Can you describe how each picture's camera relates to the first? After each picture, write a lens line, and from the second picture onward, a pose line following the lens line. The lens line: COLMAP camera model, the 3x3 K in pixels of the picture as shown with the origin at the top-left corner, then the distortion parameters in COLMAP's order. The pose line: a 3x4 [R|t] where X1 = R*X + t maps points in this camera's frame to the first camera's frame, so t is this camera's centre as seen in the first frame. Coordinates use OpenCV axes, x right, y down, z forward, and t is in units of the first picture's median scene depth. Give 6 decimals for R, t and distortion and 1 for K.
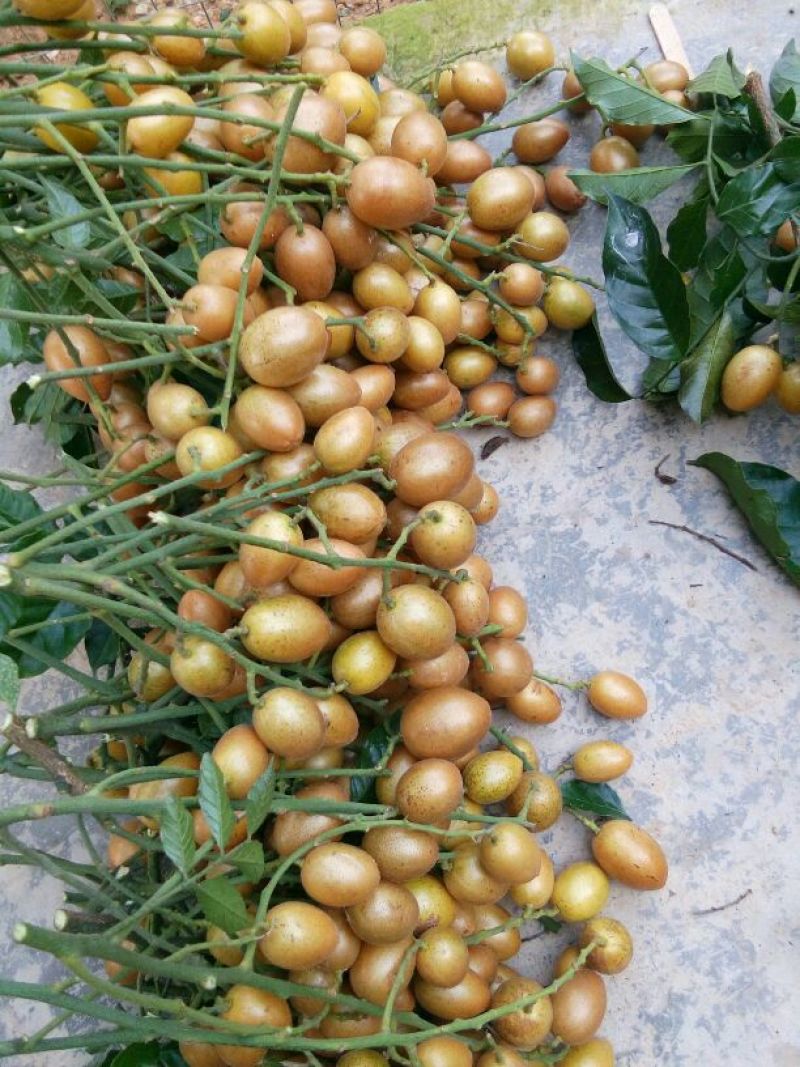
lens RADIAL K [[894.0, 0, 400.0], [0, 894.0, 533.5], [0, 0, 1]] dist [0.134450, -0.175218]
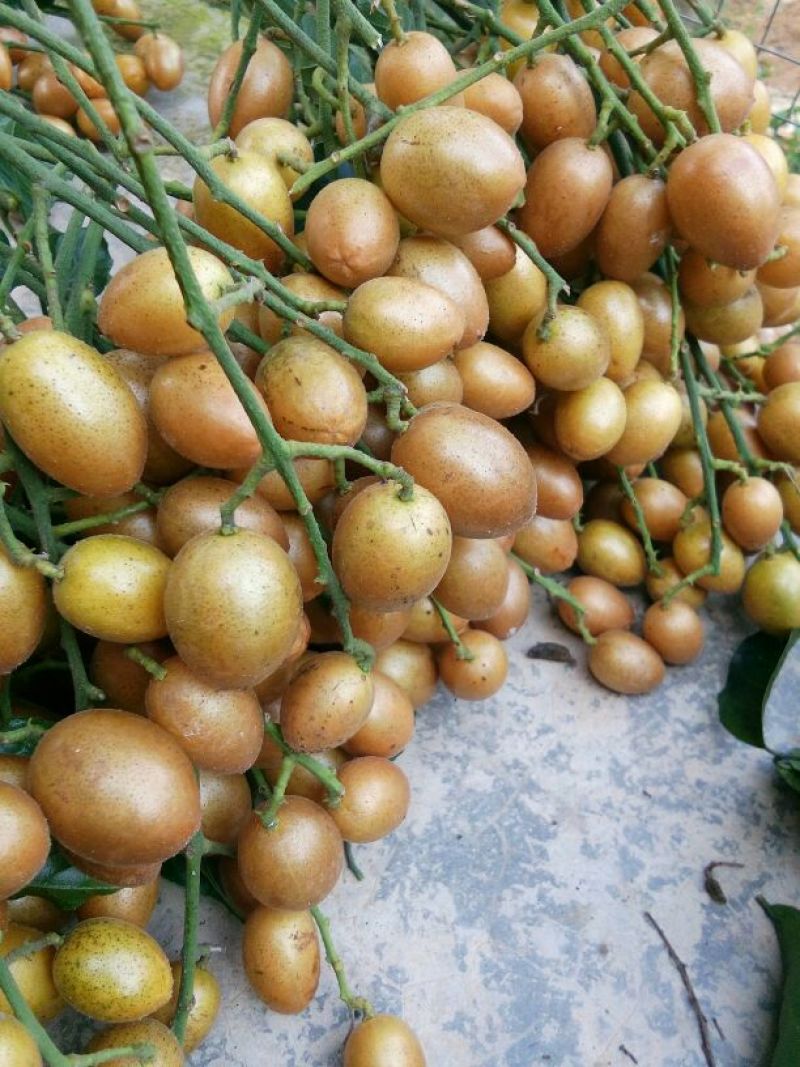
lens RADIAL K [[894.0, 0, 400.0], [0, 894.0, 533.5], [0, 0, 1]] dist [0.134450, -0.175218]
pose [[0.655210, 0.716761, -0.238650, 0.133582], [-0.755435, 0.619897, -0.212239, 0.082561], [-0.004186, 0.319345, 0.947629, 0.345470]]
